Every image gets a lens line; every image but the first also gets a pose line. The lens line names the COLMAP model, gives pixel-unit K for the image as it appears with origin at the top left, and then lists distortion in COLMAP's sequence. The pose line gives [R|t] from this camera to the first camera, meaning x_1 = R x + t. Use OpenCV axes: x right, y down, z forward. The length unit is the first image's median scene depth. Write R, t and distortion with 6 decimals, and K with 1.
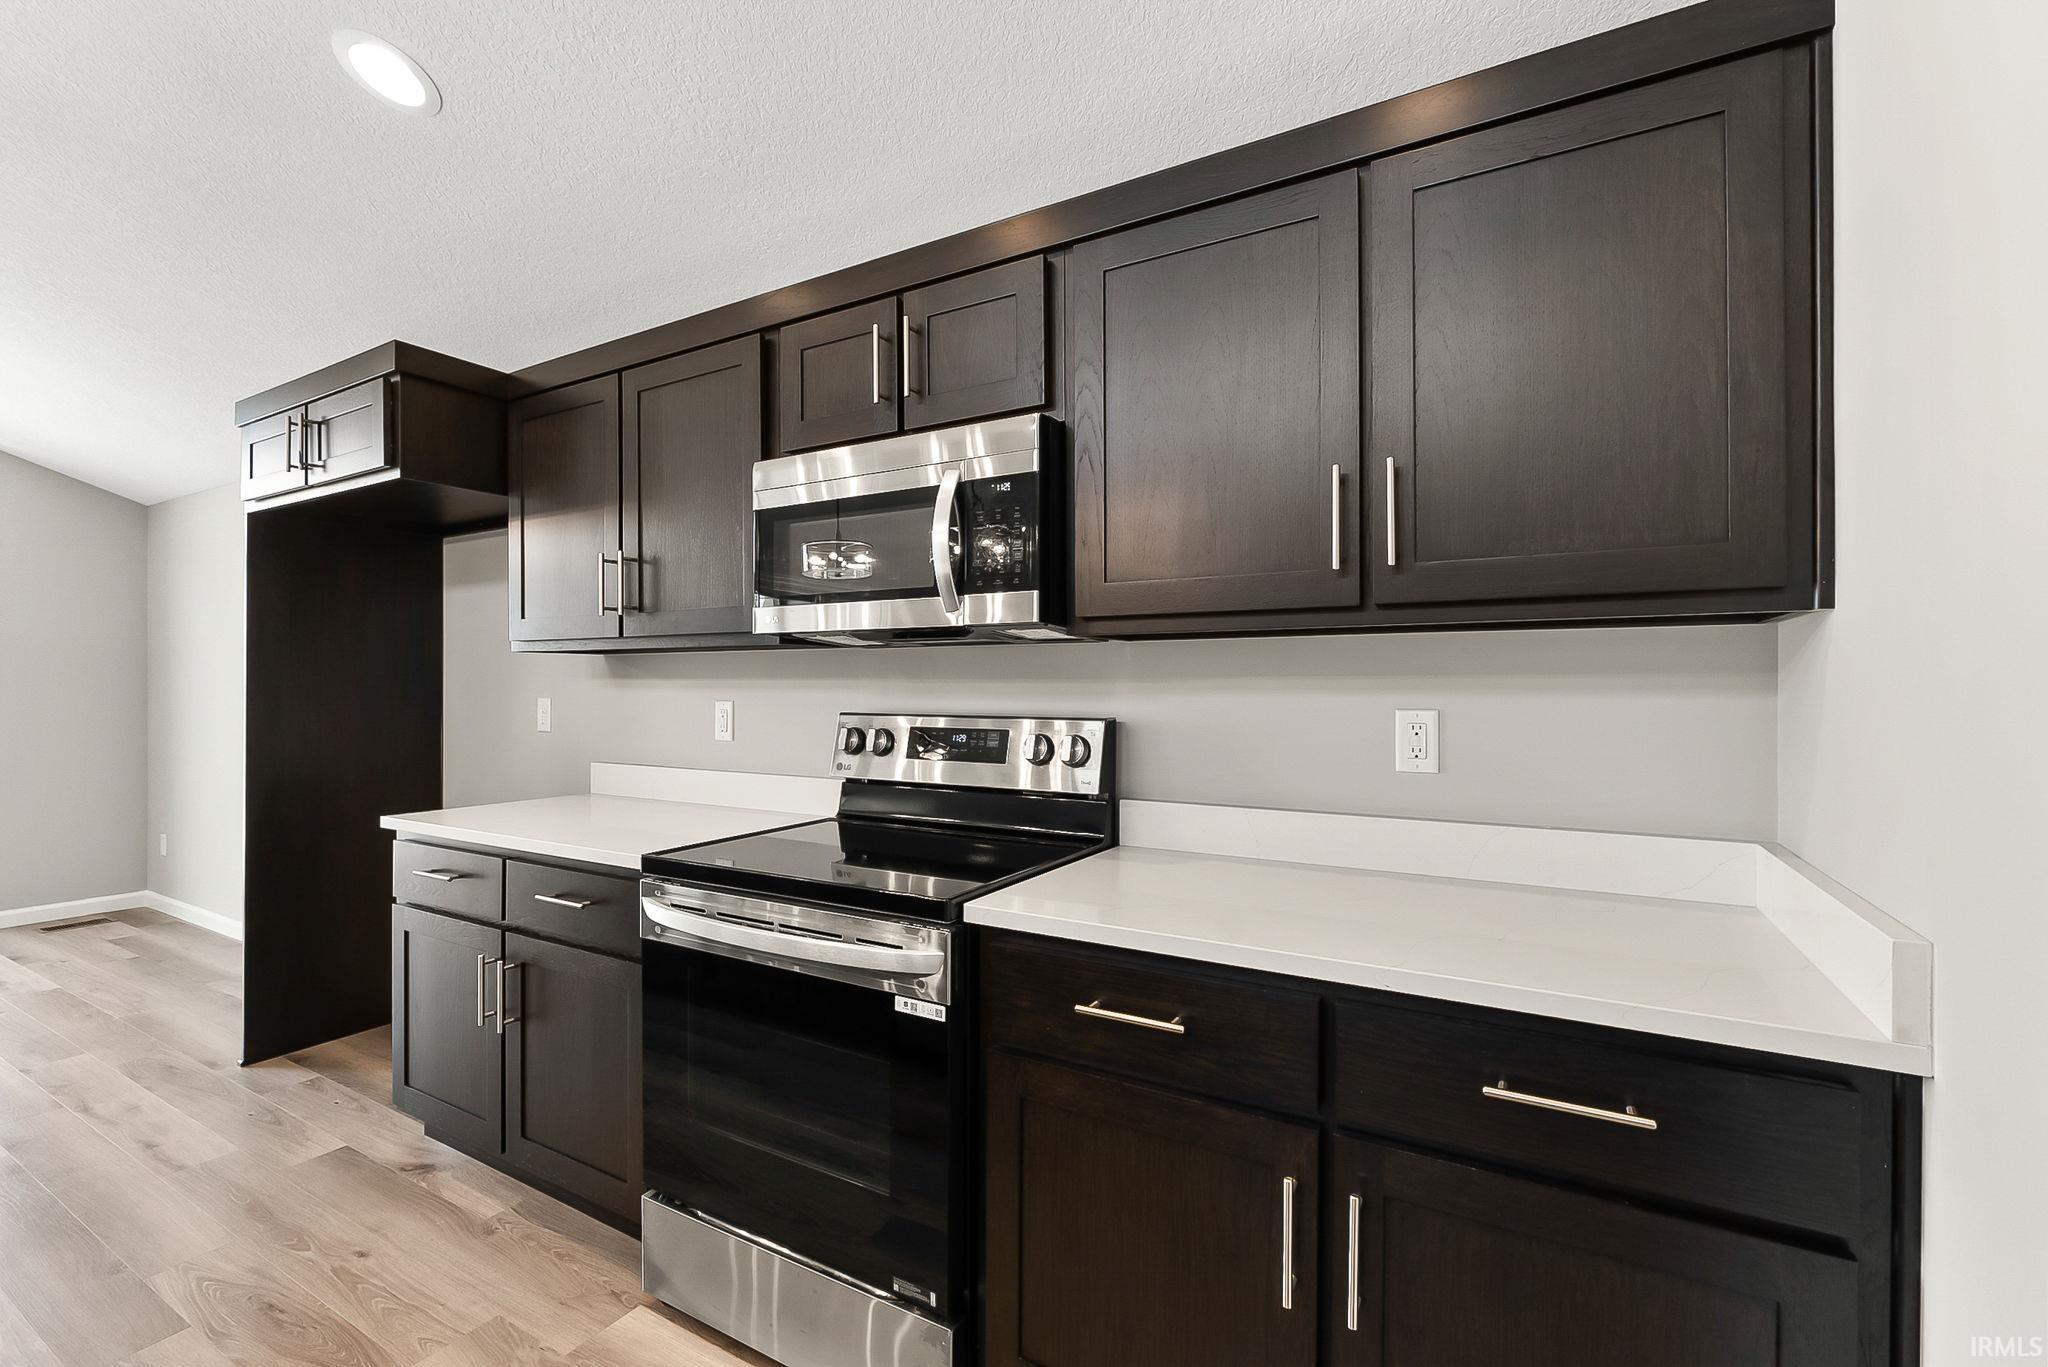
lens RADIAL K [[892.9, 0, 1020.7], [0, 892.9, 681.2], [0, 0, 1]] dist [-0.005489, -0.000214]
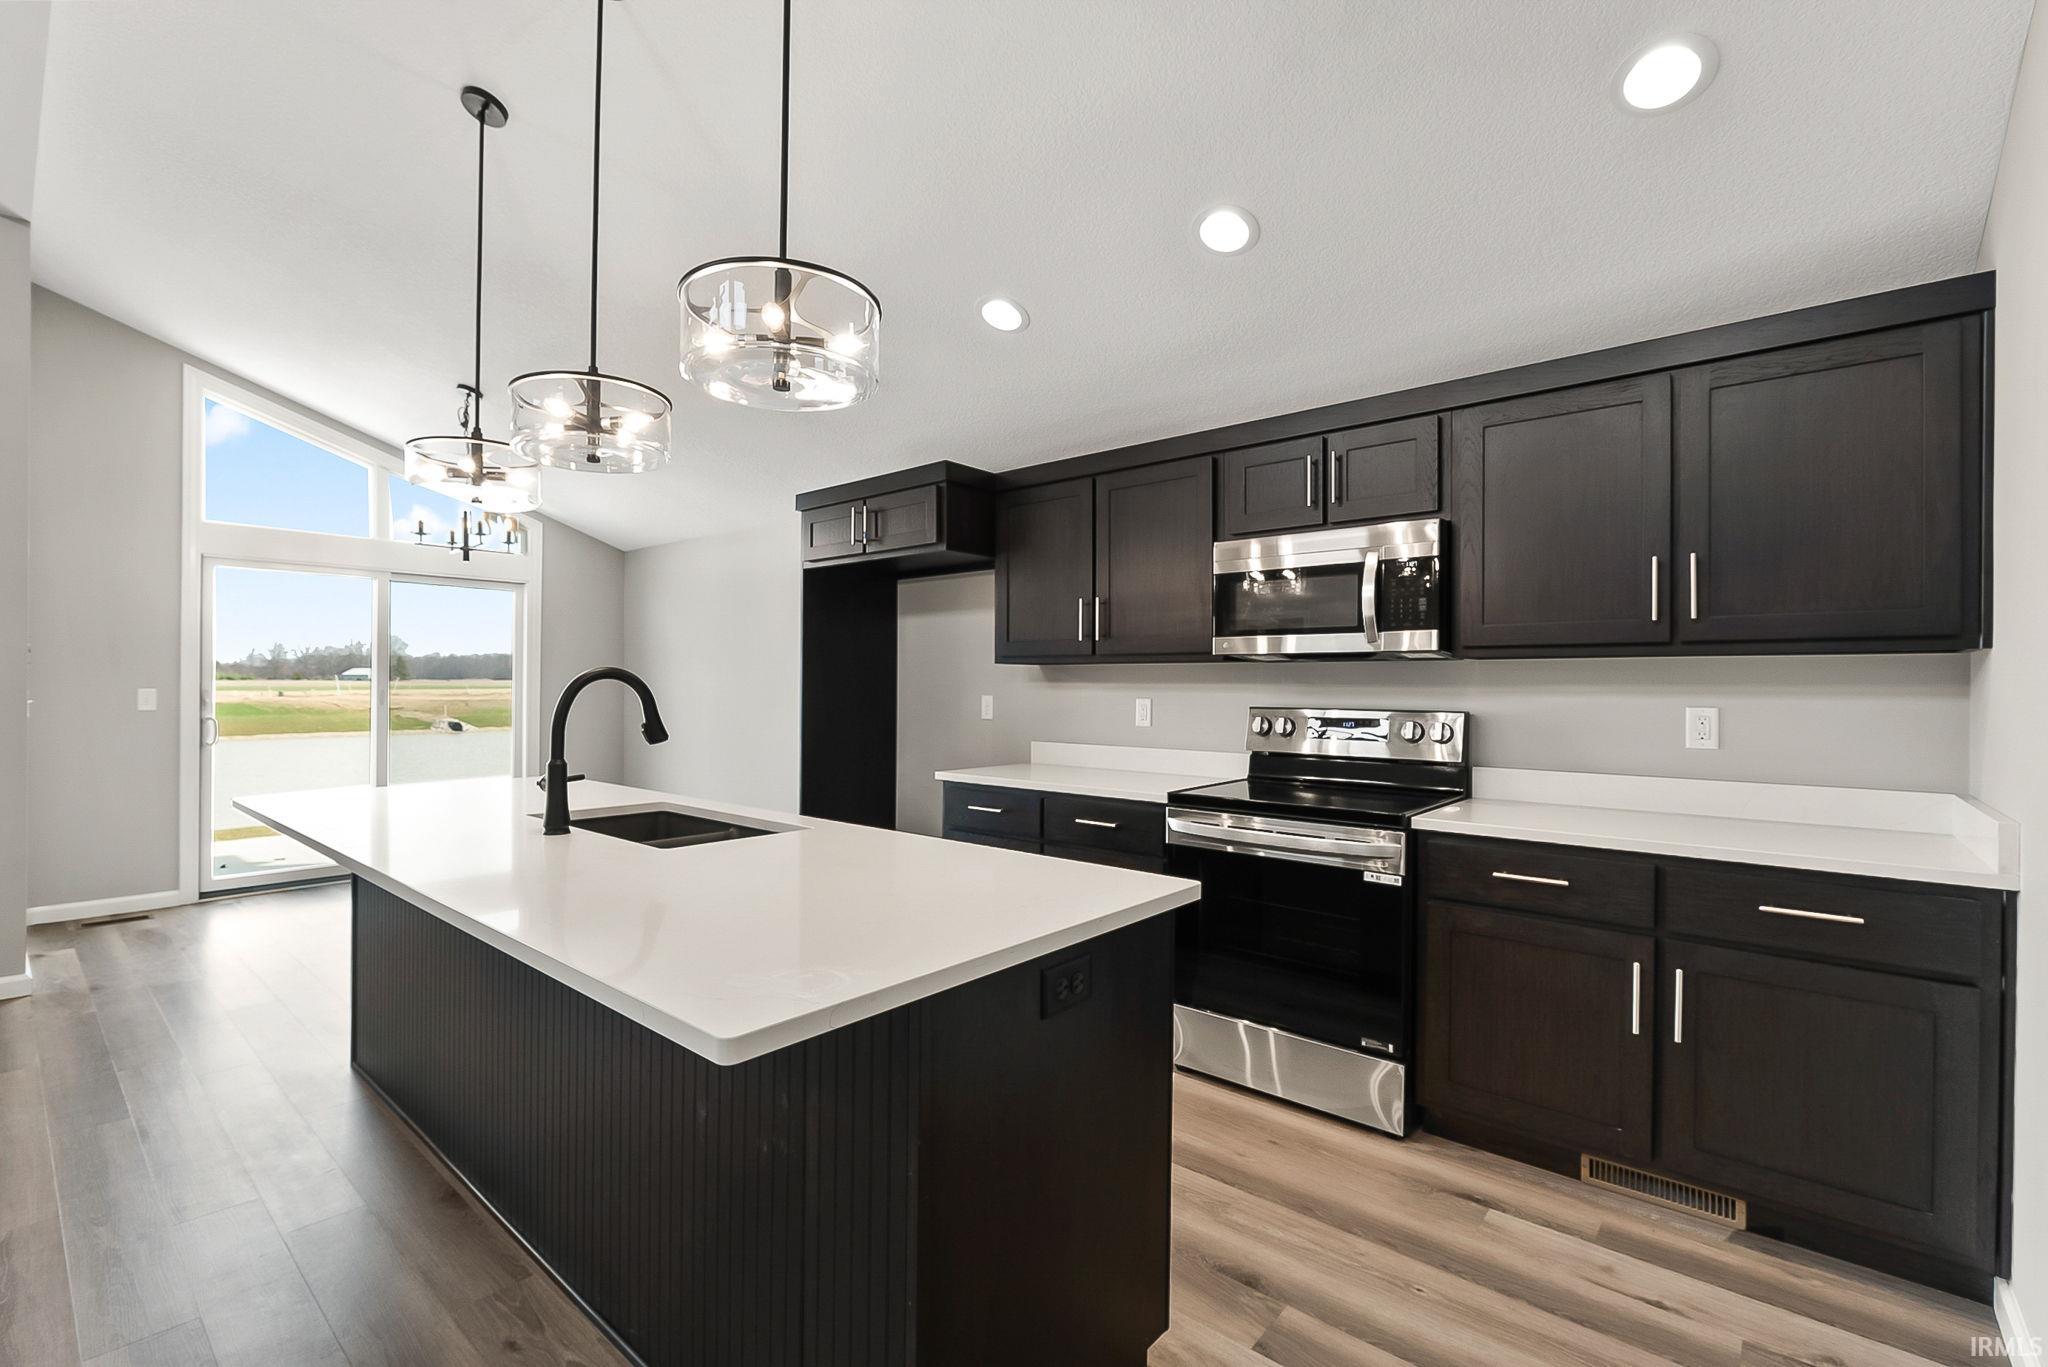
lens RADIAL K [[892.9, 0, 1022.9], [0, 892.9, 687.1], [0, 0, 1]] dist [-0.005489, -0.000214]
pose [[0.983976, 0.004669, -0.178239, -0.351713], [-0.003388, 0.999966, 0.007493, -0.007769], [0.178268, -0.006769, 0.983959, -0.579251]]
